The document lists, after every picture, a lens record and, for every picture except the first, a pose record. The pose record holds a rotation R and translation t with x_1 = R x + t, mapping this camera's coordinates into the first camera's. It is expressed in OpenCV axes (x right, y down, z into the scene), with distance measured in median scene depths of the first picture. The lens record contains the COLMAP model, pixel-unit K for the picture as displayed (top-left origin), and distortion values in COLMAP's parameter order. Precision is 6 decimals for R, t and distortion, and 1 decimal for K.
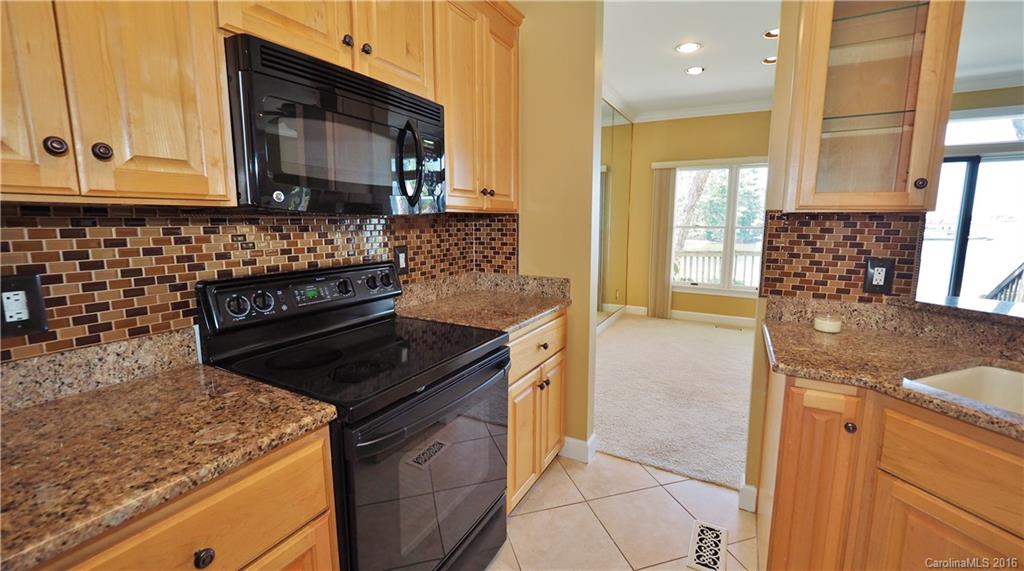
lens RADIAL K [[419.6, 0, 519.3], [0, 419.6, 280.8], [0, 0, 1]] dist [0.000179, -0.000354]
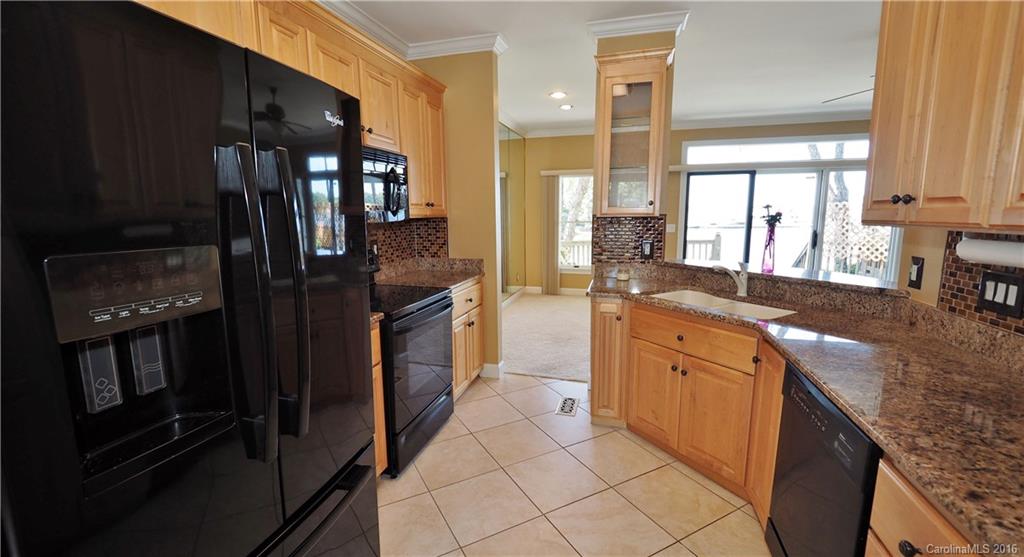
lens RADIAL K [[429.1, 0, 503.6], [0, 429.1, 278.7], [0, 0, 1]] dist [-0.010256, -0.000098]
pose [[0.981667, -0.040808, 0.186184, -0.105725], [0.039686, 0.999165, 0.009750, 0.056280], [-0.186426, -0.002183, 0.982467, -0.580788]]
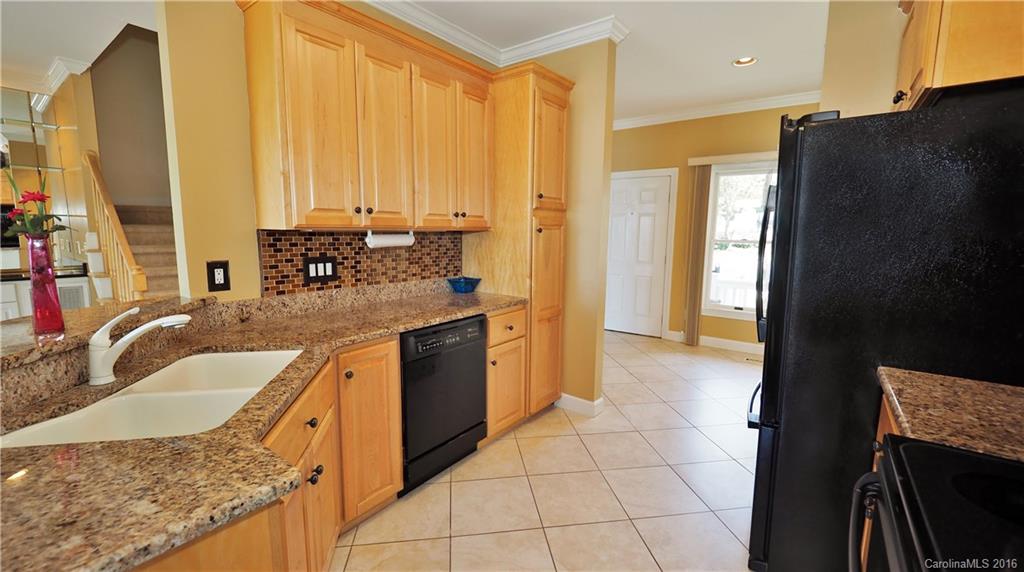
lens RADIAL K [[421.3, 0, 510.5], [0, 421.3, 283.9], [0, 0, 1]] dist [-0.011521, -0.000121]
pose [[-0.986980, -0.031301, 0.157767, 0.135880], [0.012240, 0.963421, 0.267714, -0.129909], [-0.160376, 0.266160, -0.950494, 0.880165]]
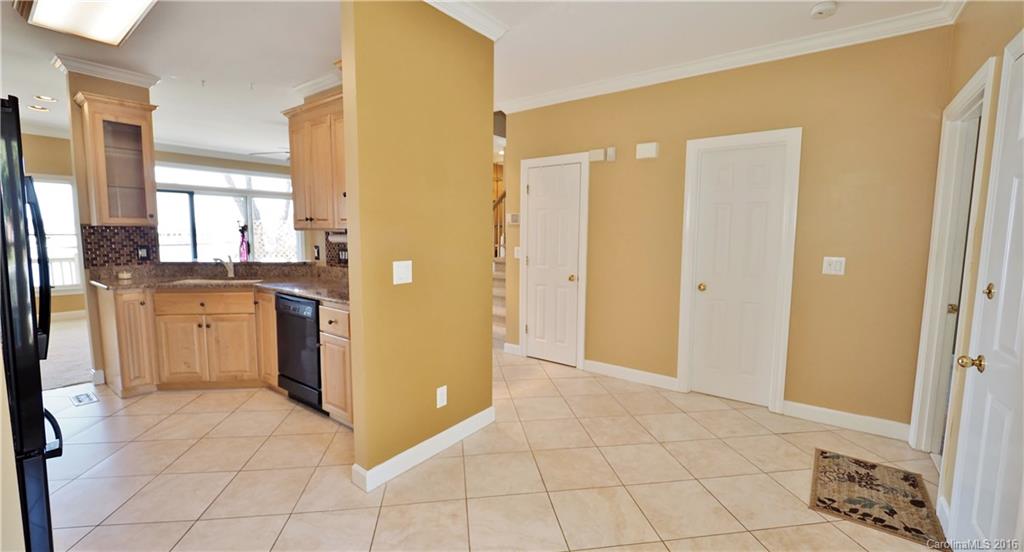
lens RADIAL K [[429.1, 0, 515.6], [0, 429.1, 272.3], [0, 0, 1]] dist [-0.010256, -0.000098]
pose [[0.155409, -0.097200, 0.983057, -0.887648], [0.135020, 0.987898, 0.076333, 0.147876], [-0.978579, 0.120870, 0.166653, -1.075967]]
